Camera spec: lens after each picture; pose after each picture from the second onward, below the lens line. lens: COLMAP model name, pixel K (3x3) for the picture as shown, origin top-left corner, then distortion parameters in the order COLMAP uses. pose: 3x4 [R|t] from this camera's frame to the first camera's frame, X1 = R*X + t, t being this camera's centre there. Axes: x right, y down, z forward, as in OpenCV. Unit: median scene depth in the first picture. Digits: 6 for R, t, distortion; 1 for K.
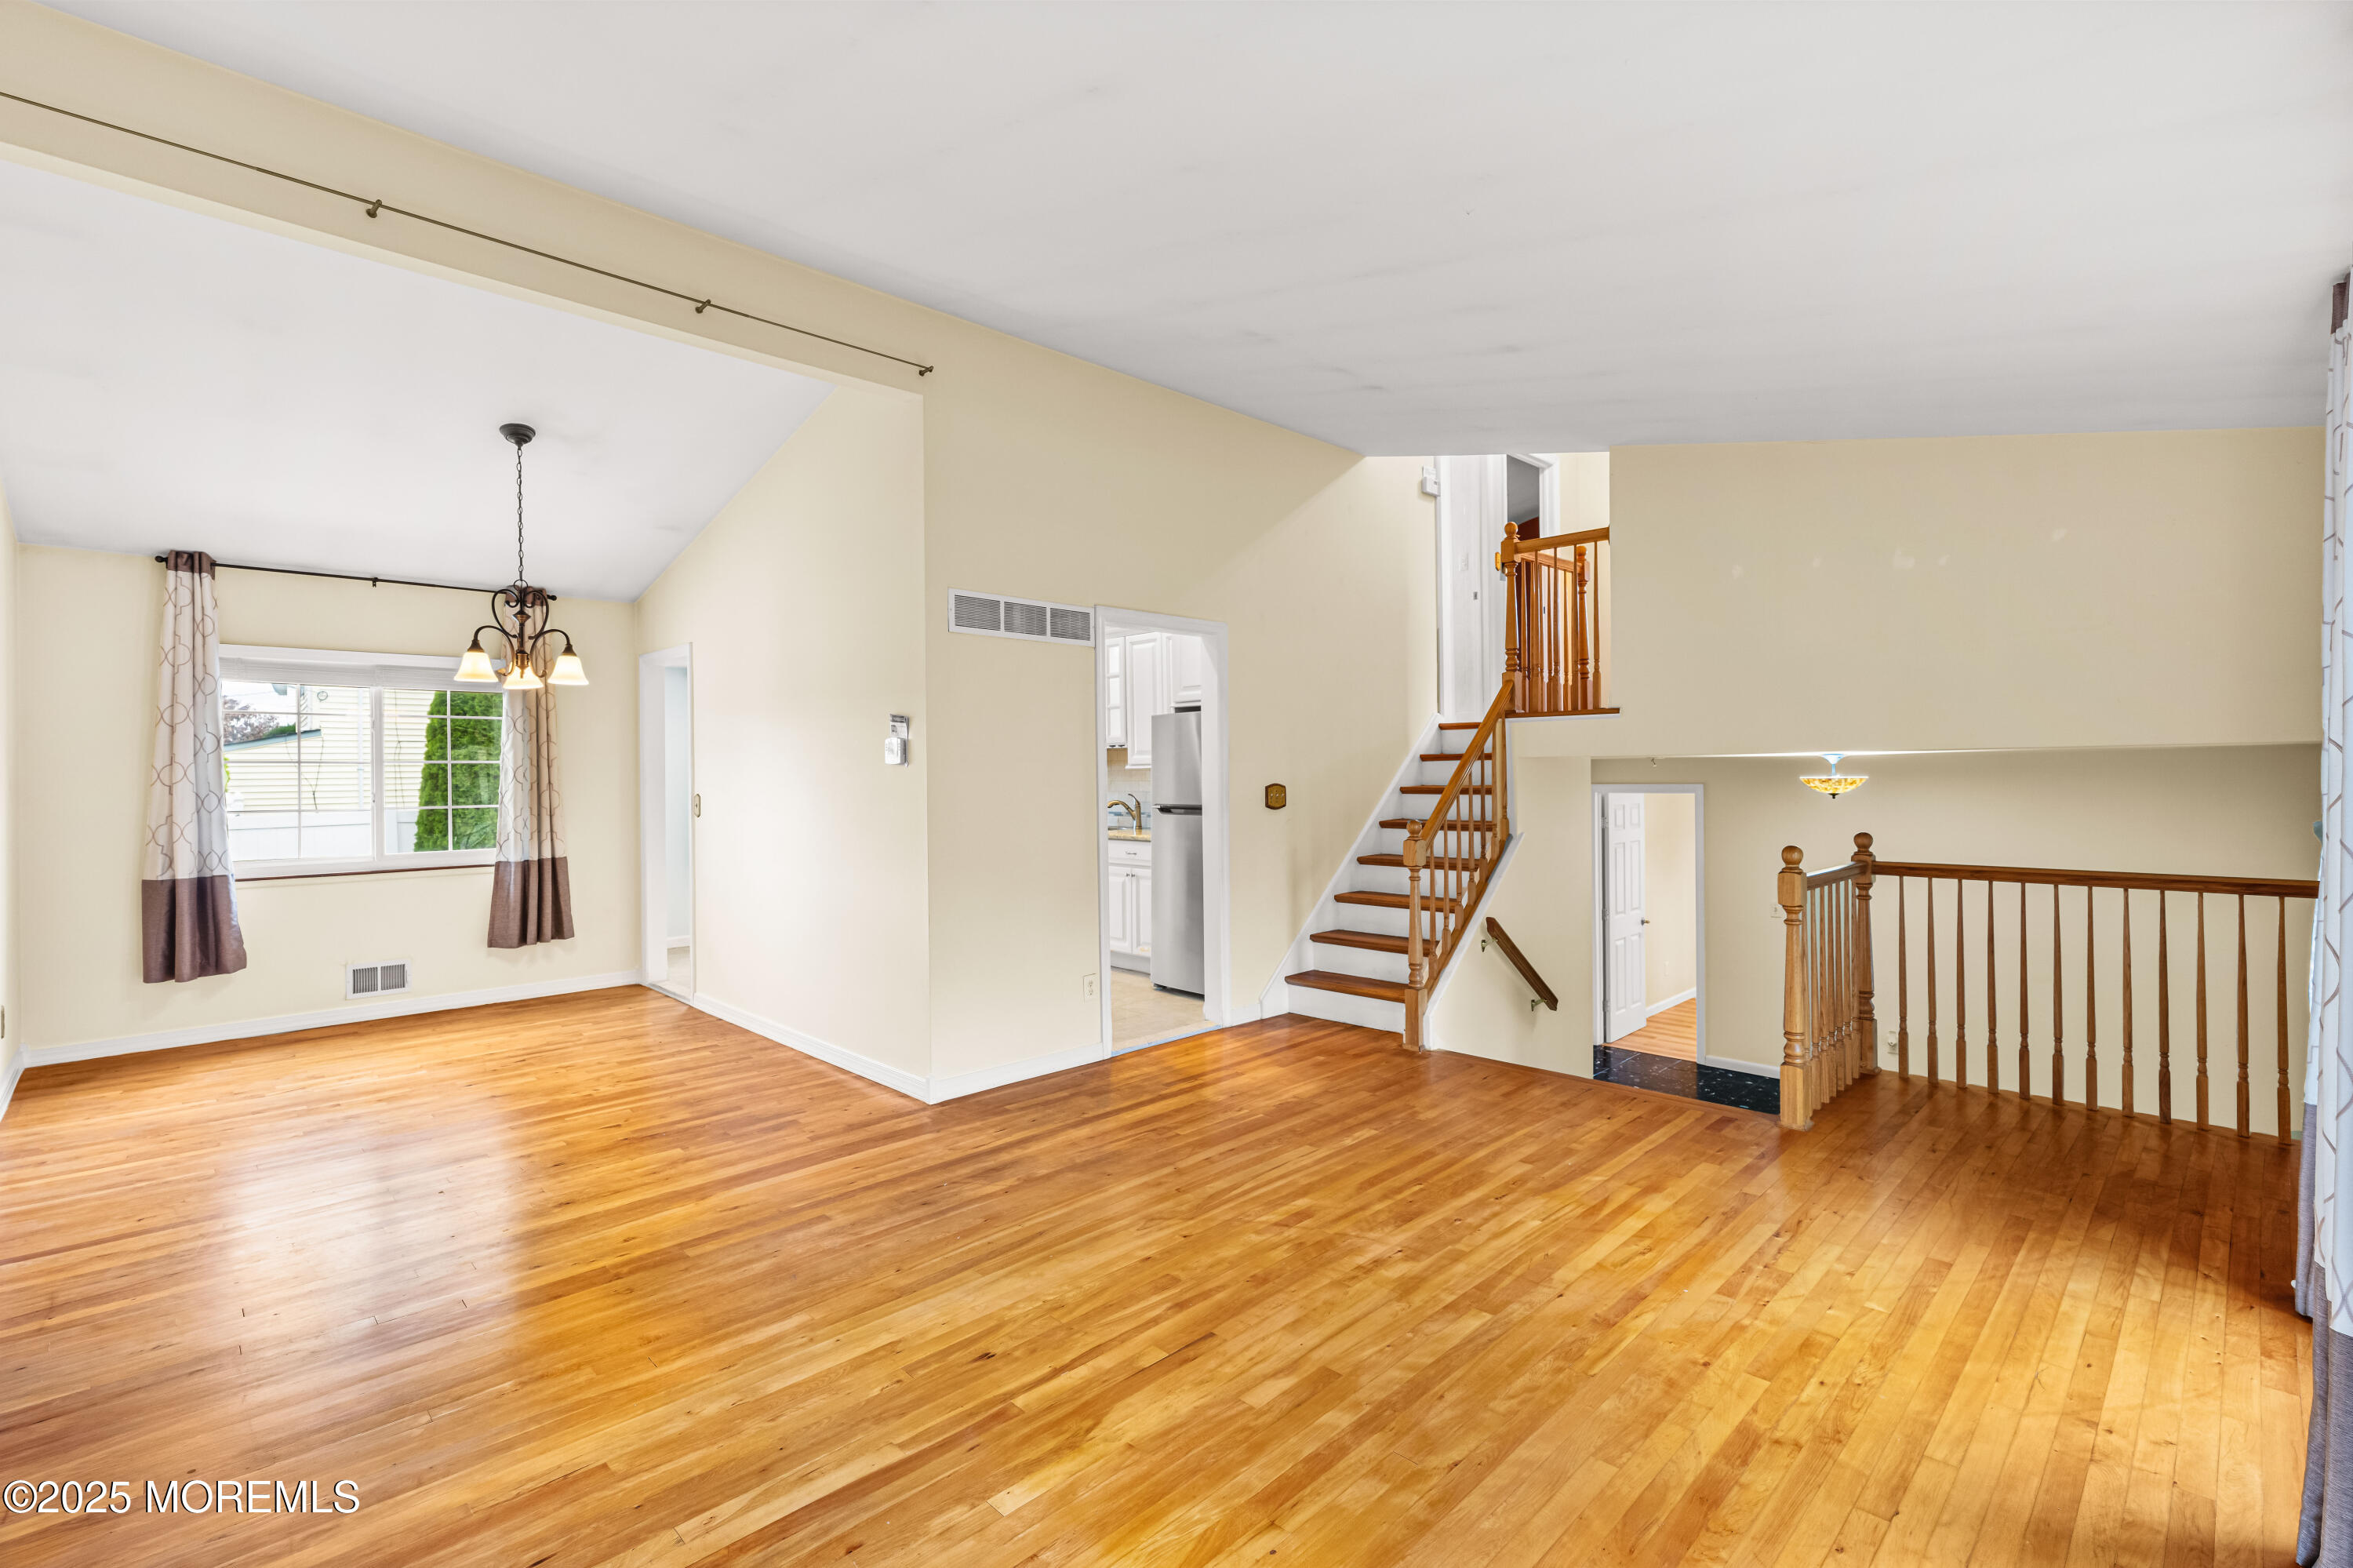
lens RADIAL K [[1069.2, 0, 1178.9], [0, 1069.2, 774.3], [0, 0, 1]] dist [-0.007438, 0.001991]
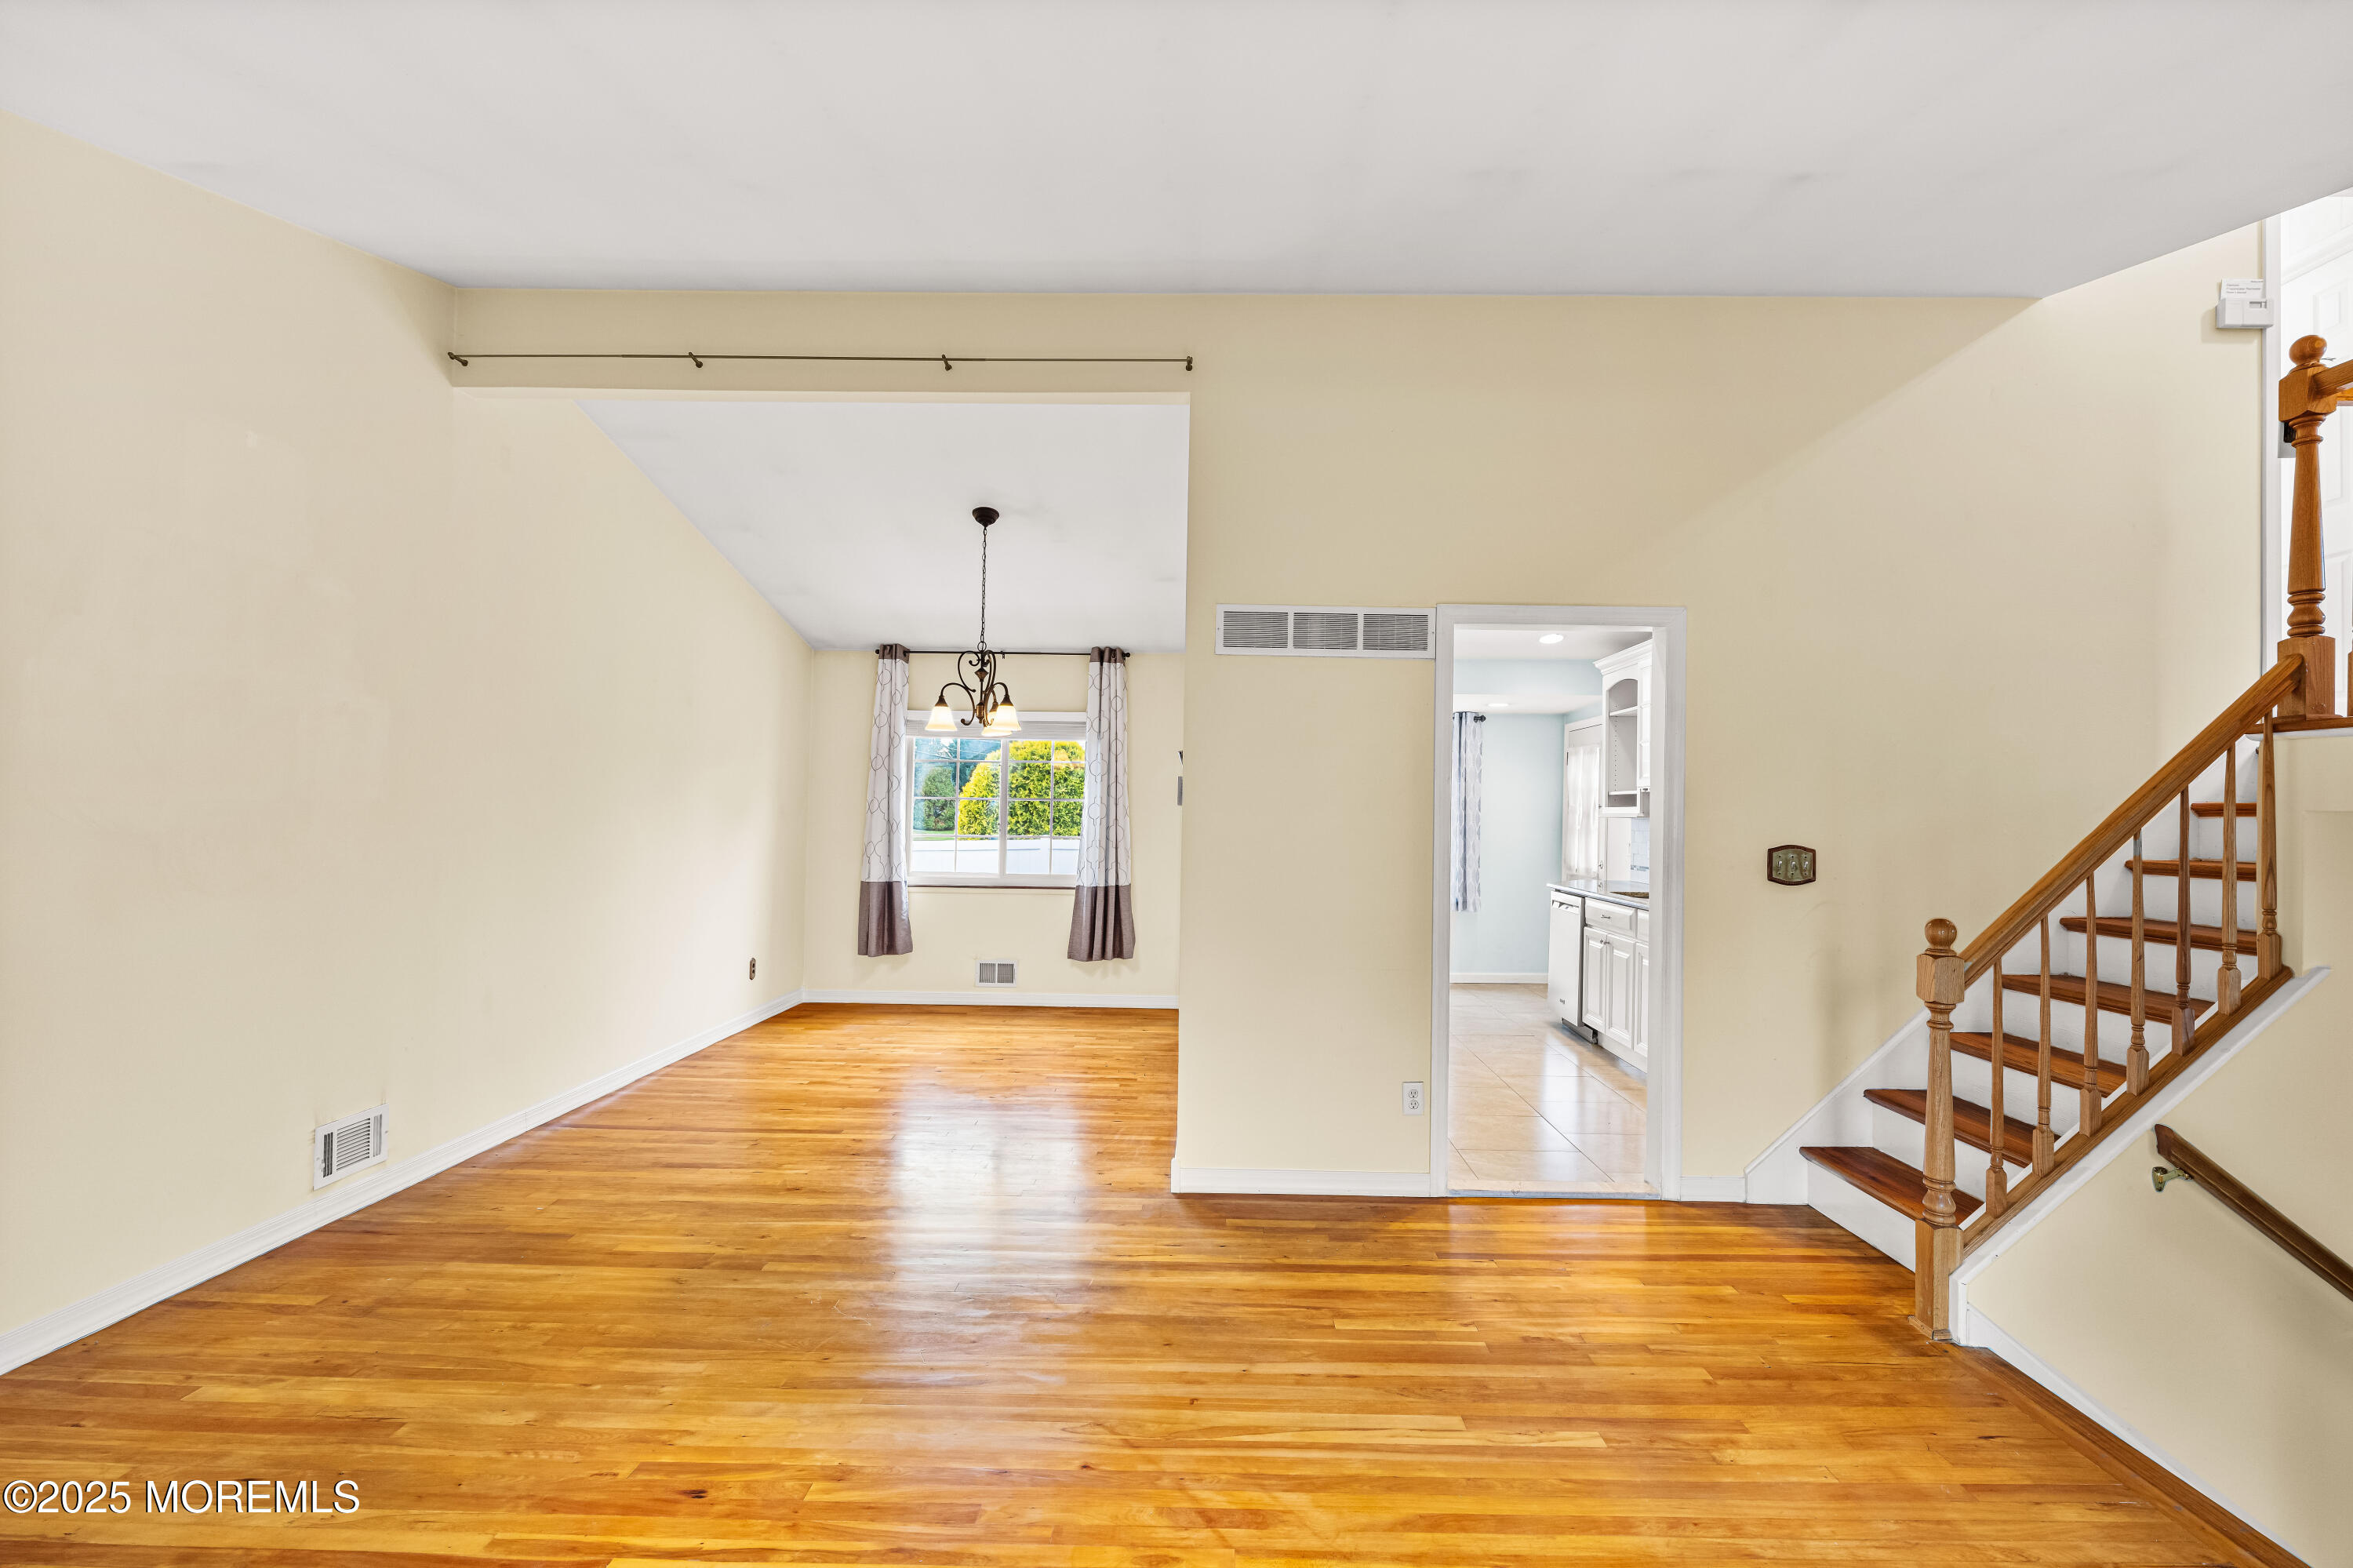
lens RADIAL K [[1069.2, 0, 1186.4], [0, 1069.2, 798.8], [0, 0, 1]] dist [-0.007438, 0.001991]
pose [[0.698159, 0.008967, -0.715887, 0.367092], [-0.021651, 0.999729, -0.008592, -0.007163], [0.715616, 0.021498, 0.698163, 0.352078]]
